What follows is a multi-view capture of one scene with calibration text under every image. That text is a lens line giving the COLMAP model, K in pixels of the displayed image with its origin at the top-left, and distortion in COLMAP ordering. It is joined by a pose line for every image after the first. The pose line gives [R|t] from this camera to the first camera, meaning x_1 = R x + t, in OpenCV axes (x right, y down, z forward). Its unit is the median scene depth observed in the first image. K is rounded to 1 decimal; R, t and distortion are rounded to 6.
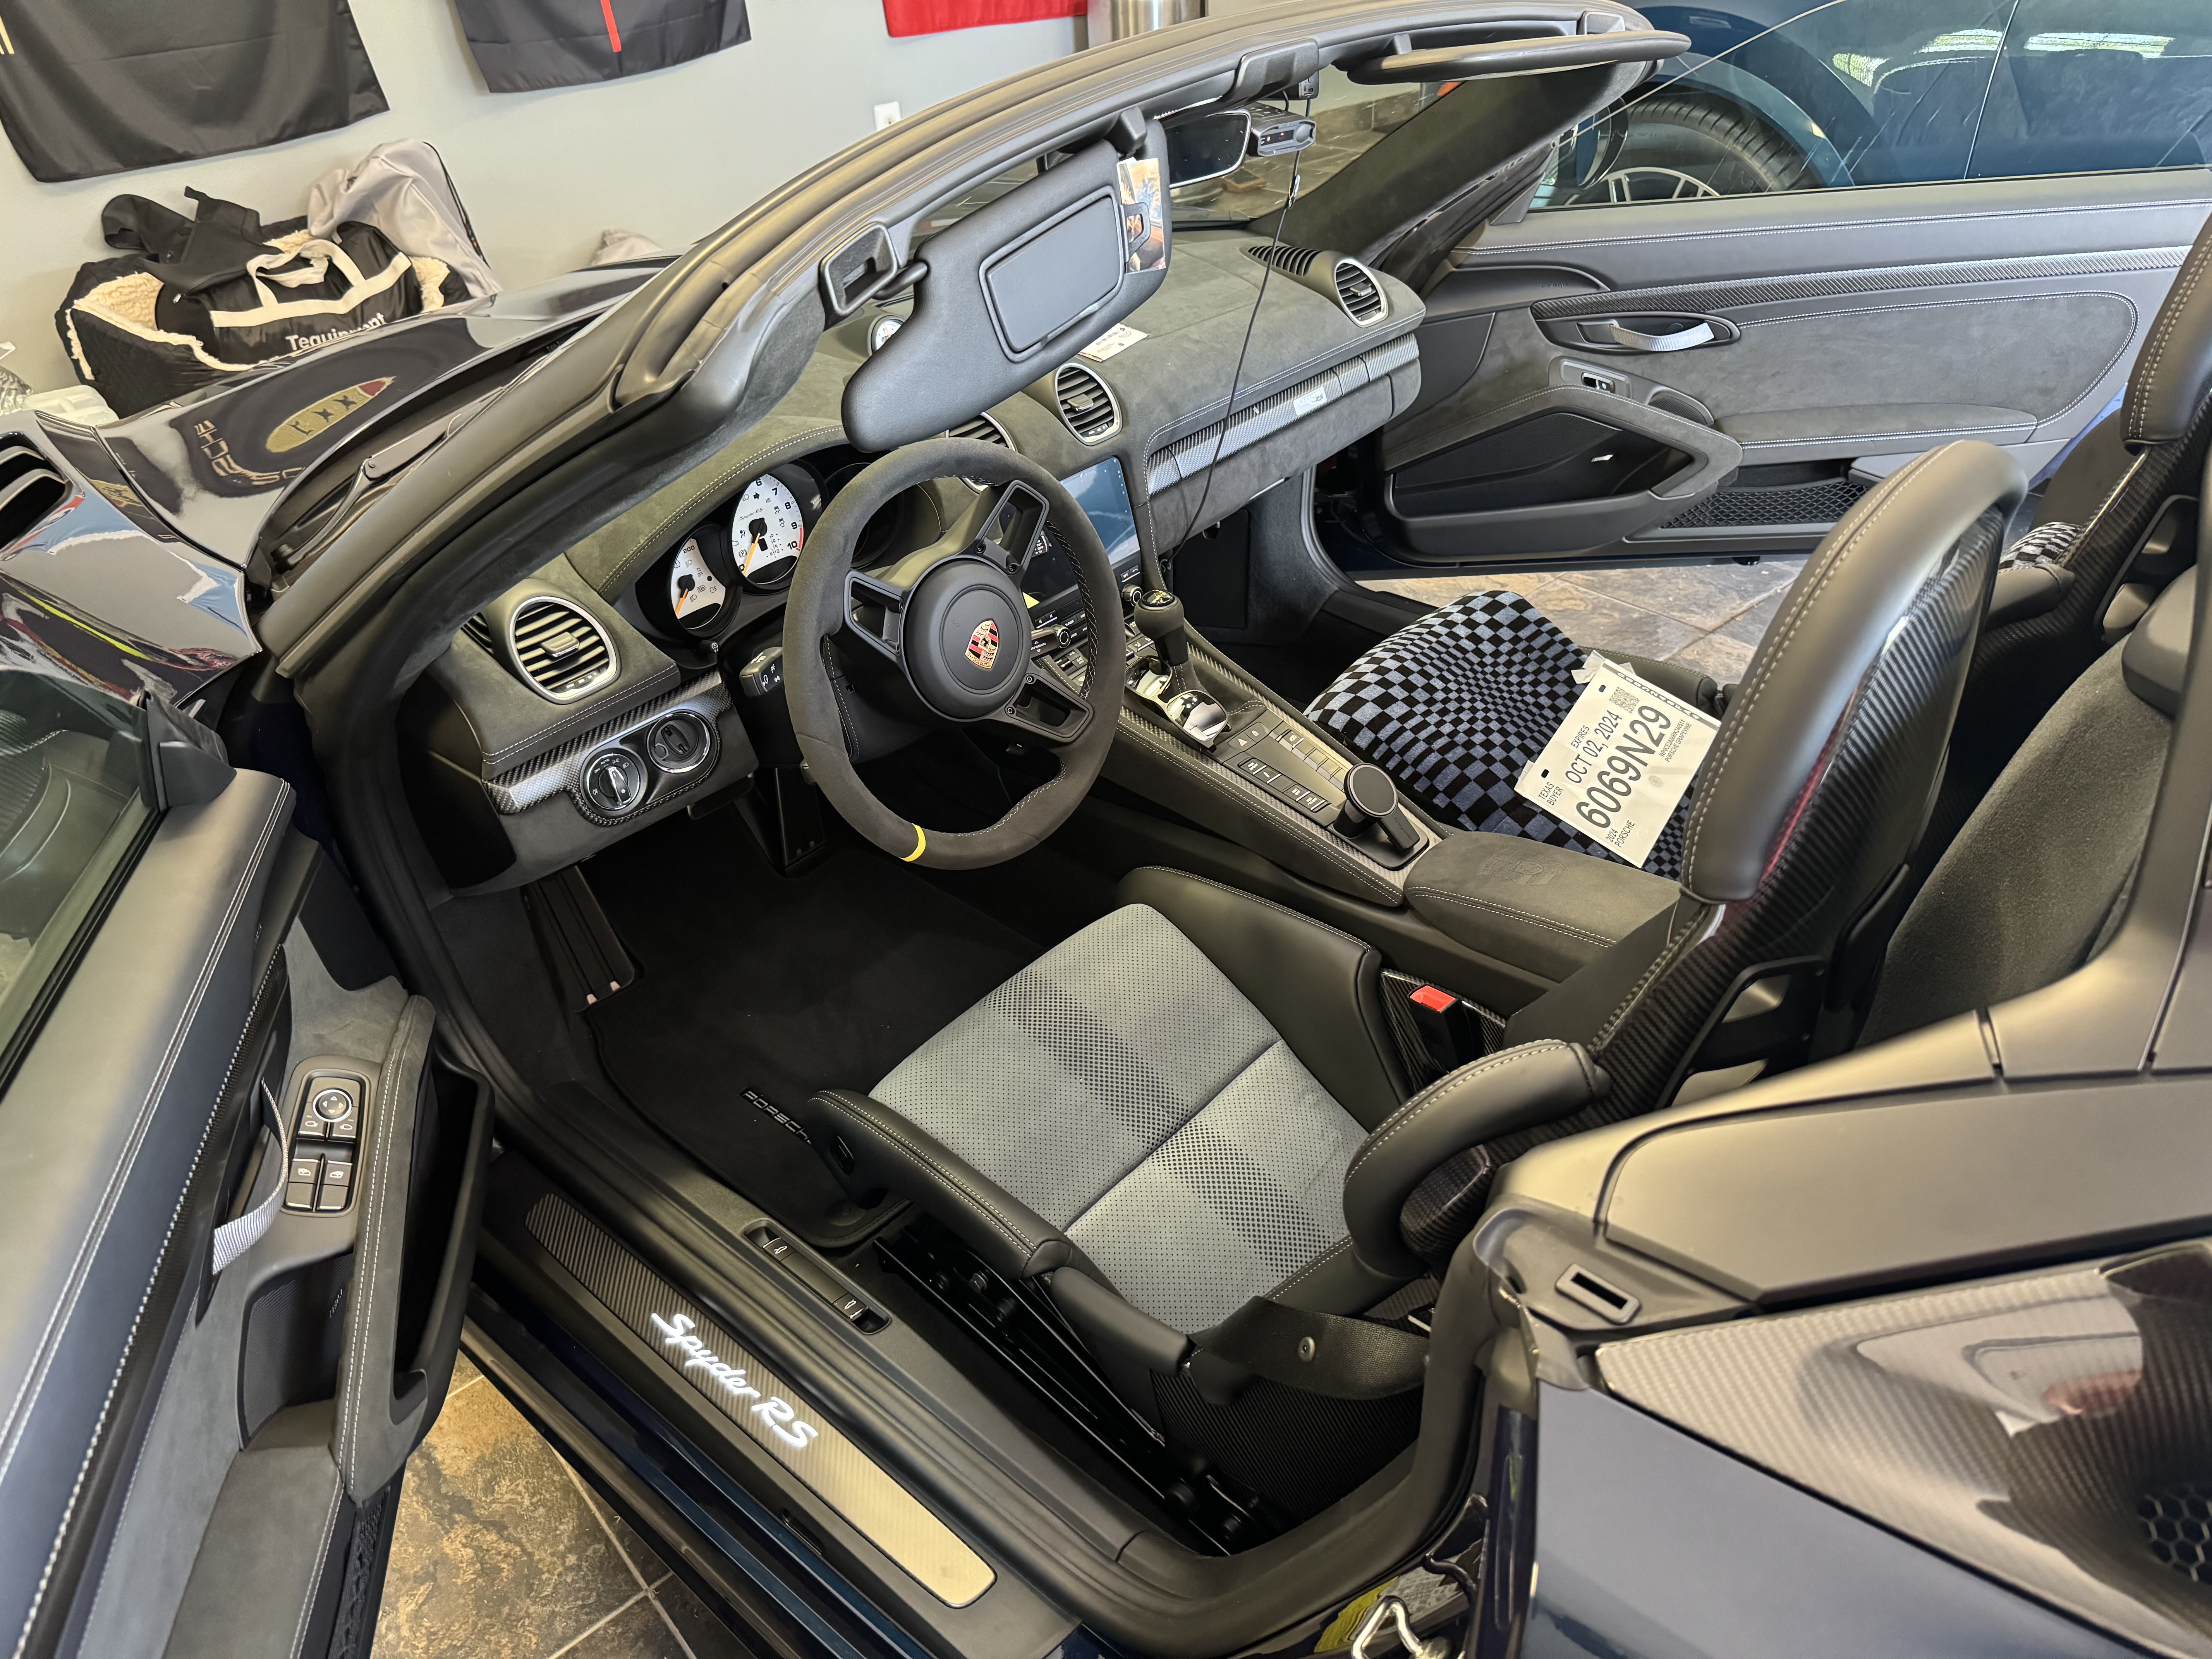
lens RADIAL K [[1584.7, 0, 1078.2], [0, 1584.7, 822.5], [0, 0, 1]] dist [0.086143, -0.126575]
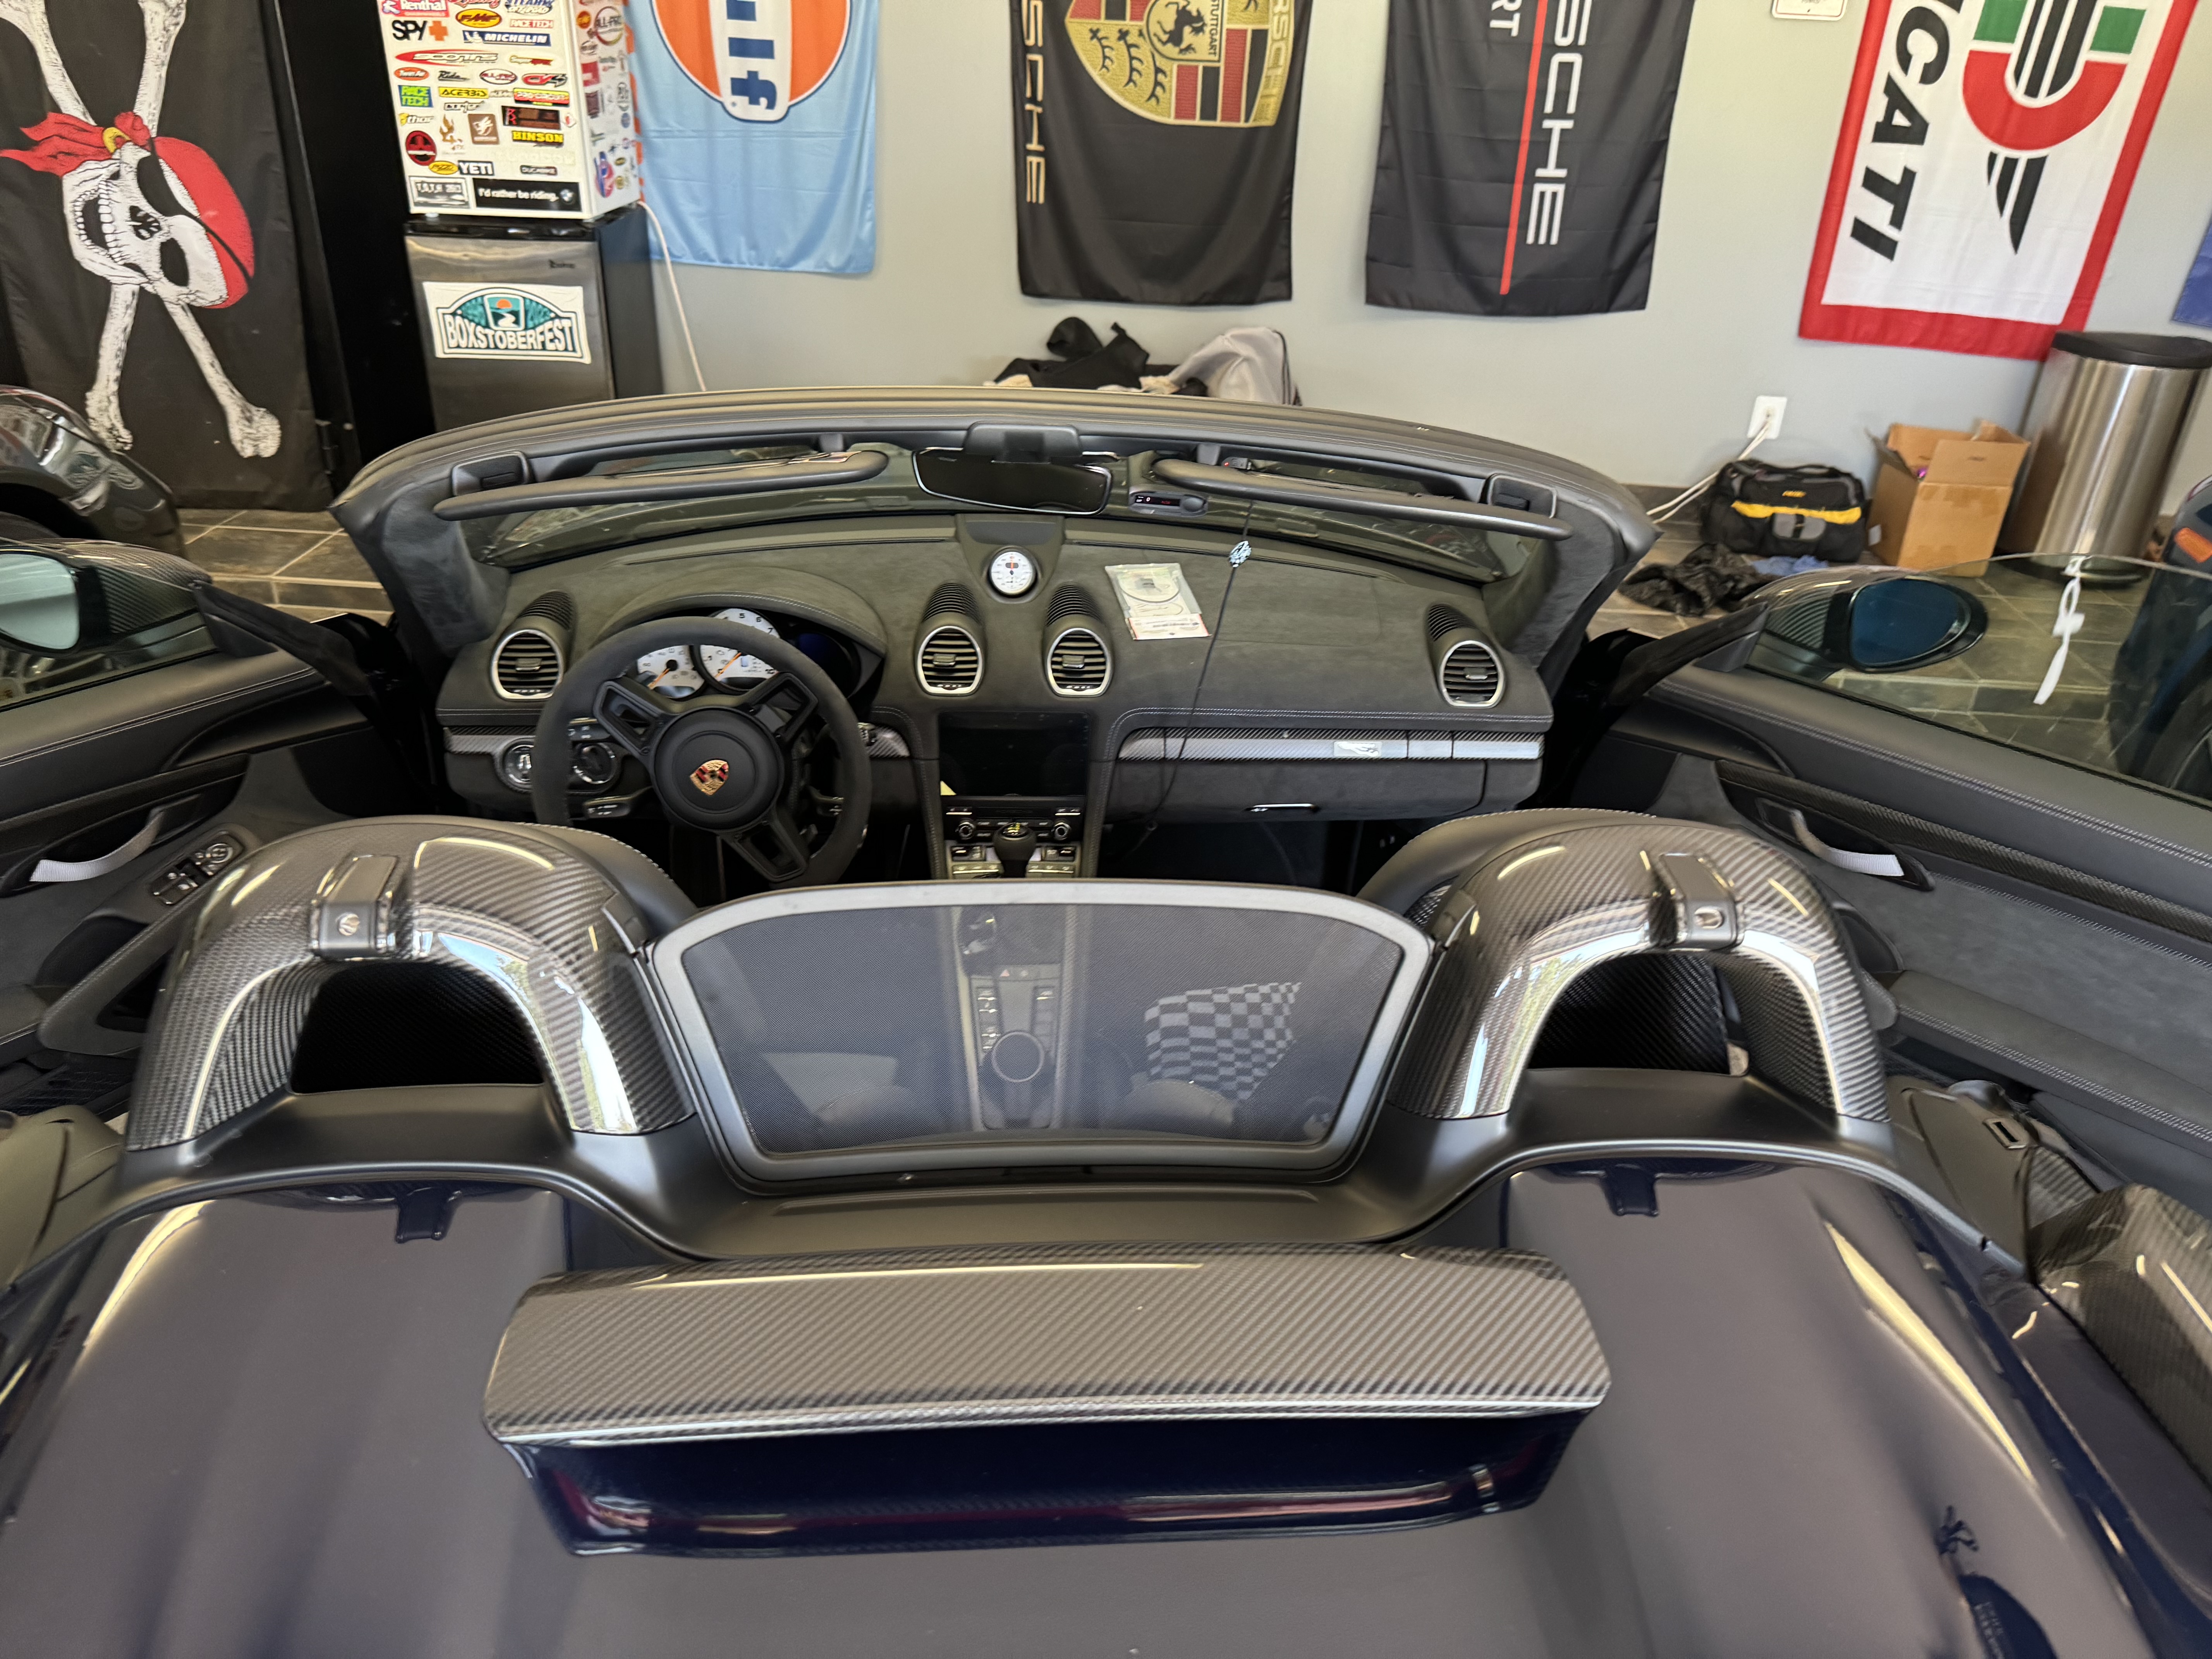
lens RADIAL K [[1595.4, 0, 1068.6], [0, 1595.4, 856.3], [0, 0, 1]] dist [0.076637, -0.140436]
pose [[0.700459, 0.410838, -0.583583, 0.924768], [-0.454391, 0.887271, 0.079240, -0.285122], [0.550351, 0.209671, 0.808178, 0.102945]]
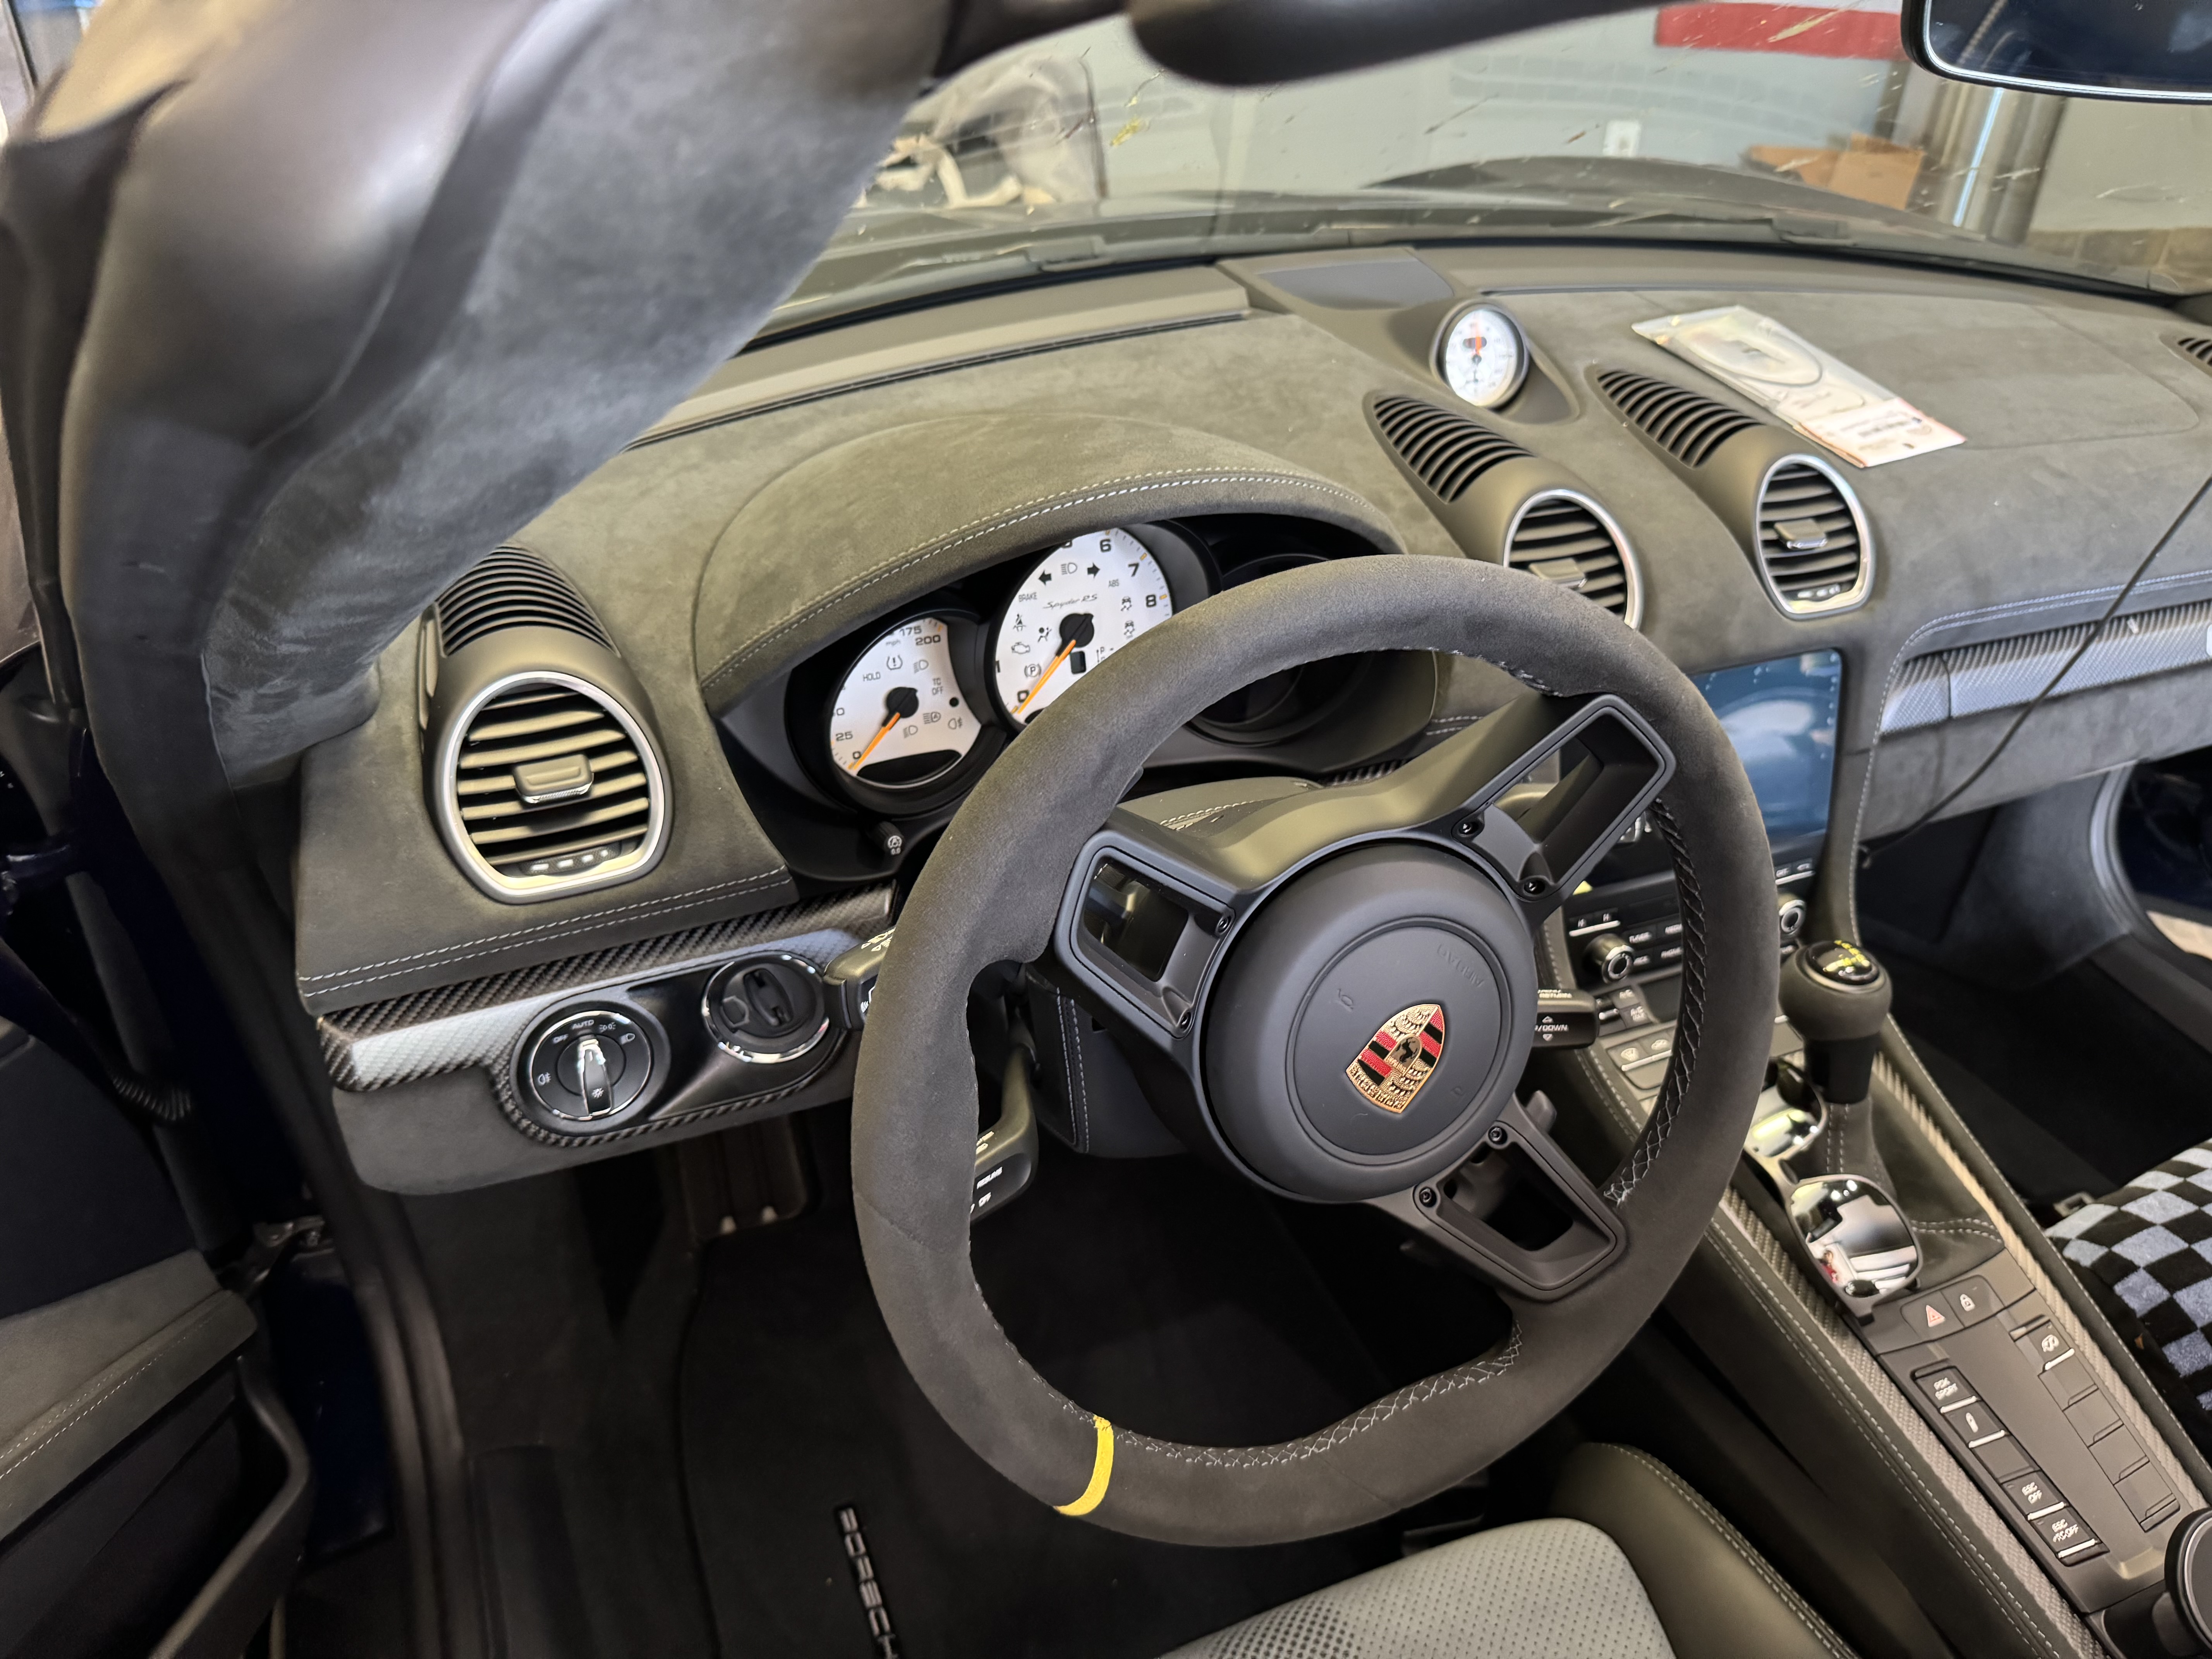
lens RADIAL K [[1595.4, 0, 1068.6], [0, 1595.4, 856.3], [0, 0, 1]] dist [0.076637, -0.140436]
pose [[0.900856, 0.301102, -0.312723, -0.022184], [-0.300851, 0.952344, 0.050299, -0.152801], [0.312965, 0.048771, 0.948511, 0.559287]]
